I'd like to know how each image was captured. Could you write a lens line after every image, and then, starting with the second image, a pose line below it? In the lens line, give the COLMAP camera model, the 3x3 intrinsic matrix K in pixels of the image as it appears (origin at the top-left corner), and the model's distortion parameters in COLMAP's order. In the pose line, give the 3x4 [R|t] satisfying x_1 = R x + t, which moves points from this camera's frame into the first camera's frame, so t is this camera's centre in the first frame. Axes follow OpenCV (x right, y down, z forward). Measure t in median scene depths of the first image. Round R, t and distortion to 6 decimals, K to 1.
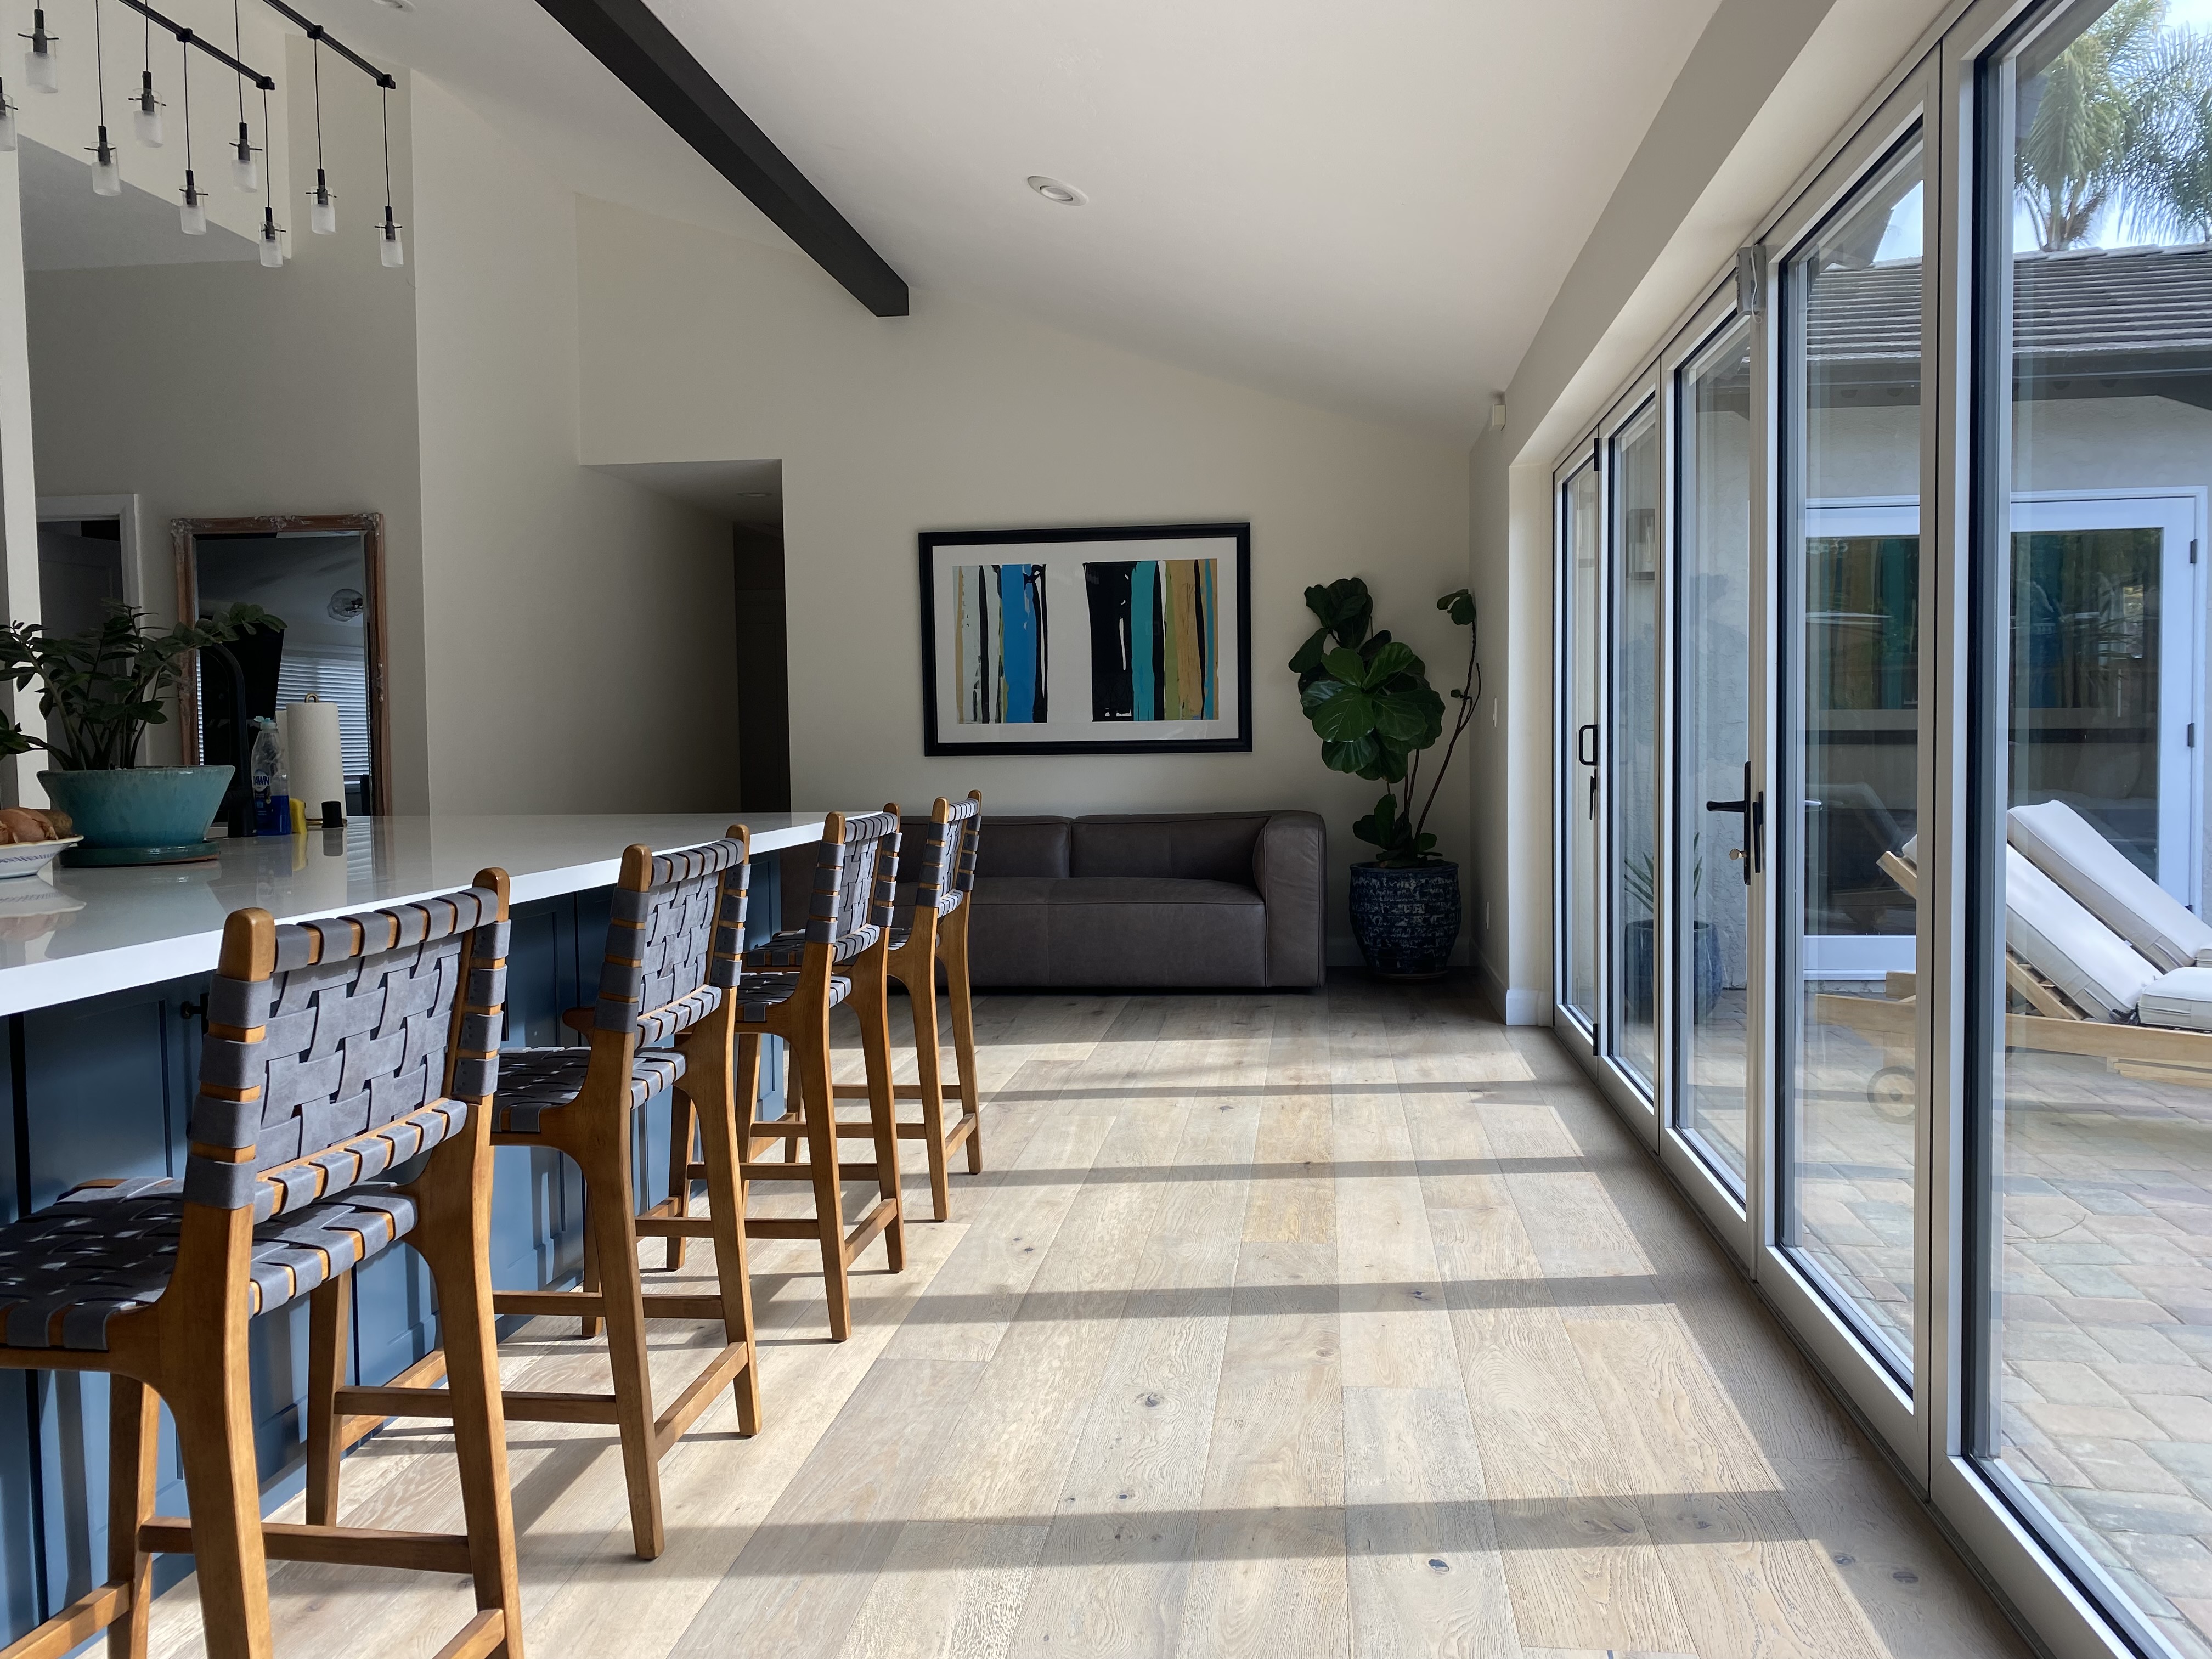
lens RADIAL K [[1687.7, 0, 1085.8], [0, 1687.7, 822.3], [0, 0, 1]] dist [0.038623, -0.036011]
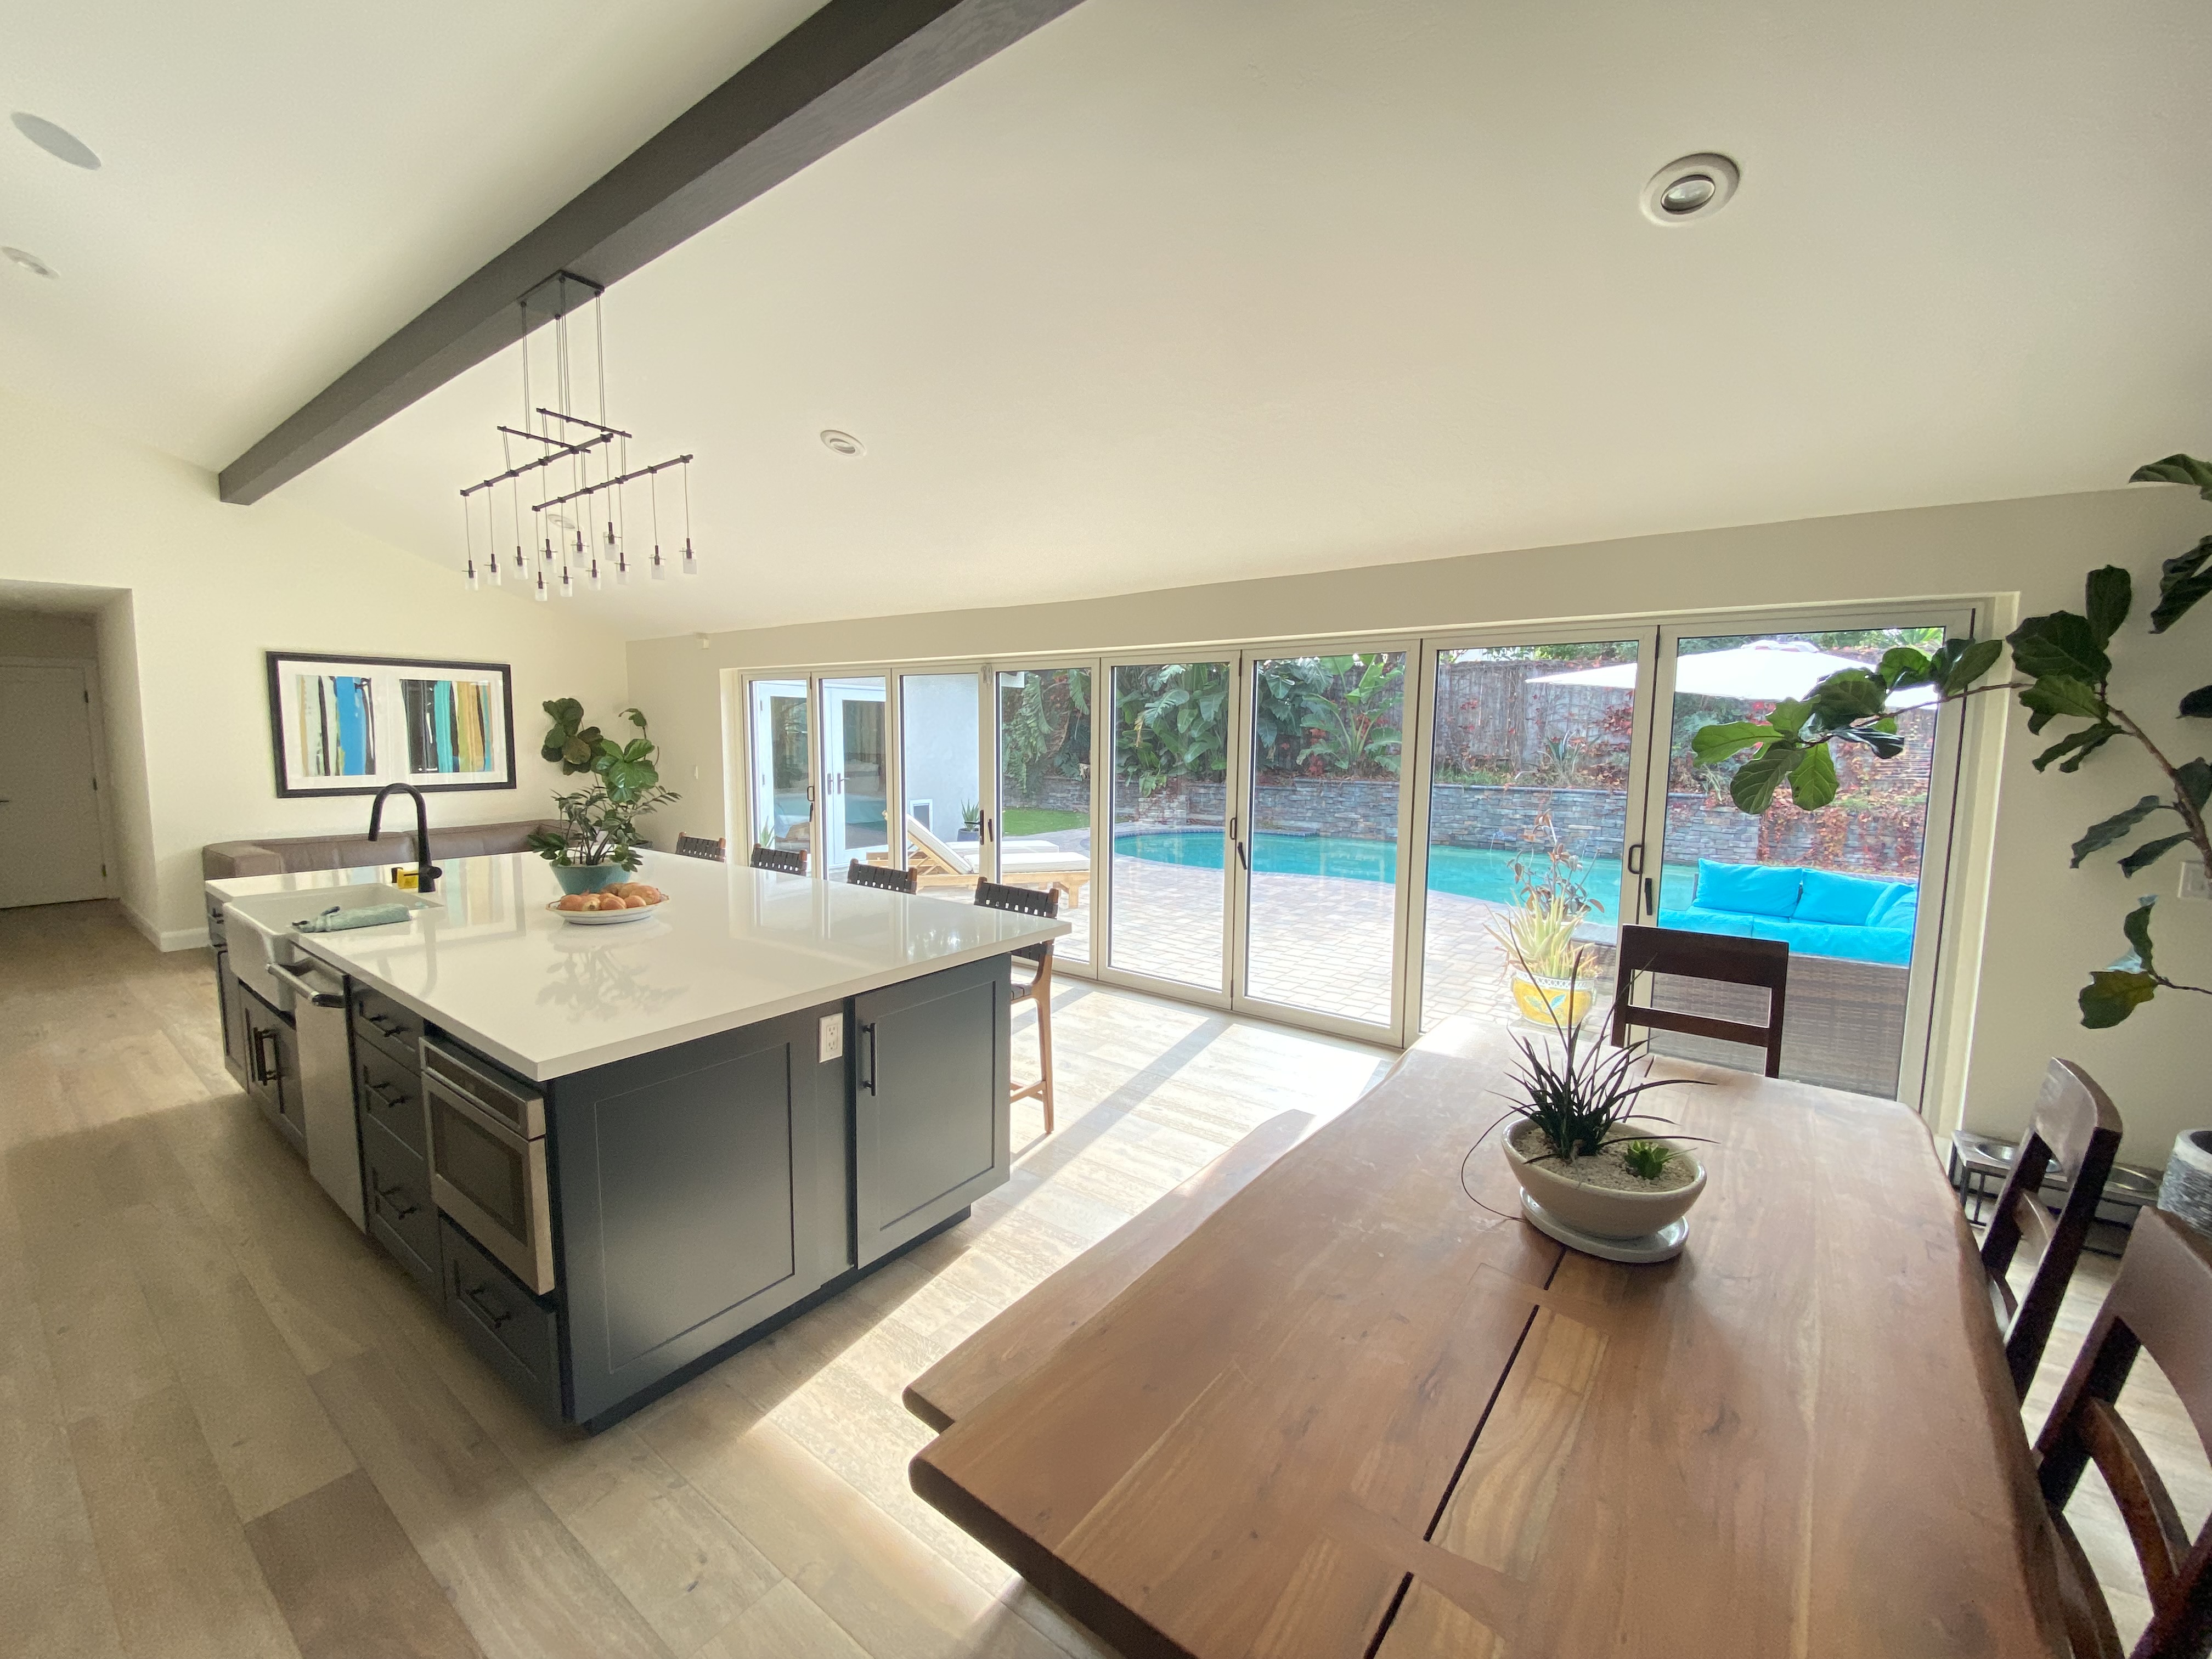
lens RADIAL K [[890.4, 0, 1105.1], [0, 890.4, 837.3], [0, 0, 1]] dist [-0.000788, -0.003645]
pose [[0.477404, -0.081868, 0.874862, -0.981296], [0.025783, 0.996527, 0.079184, -0.106925], [-0.878305, -0.015246, 0.477857, -0.084191]]
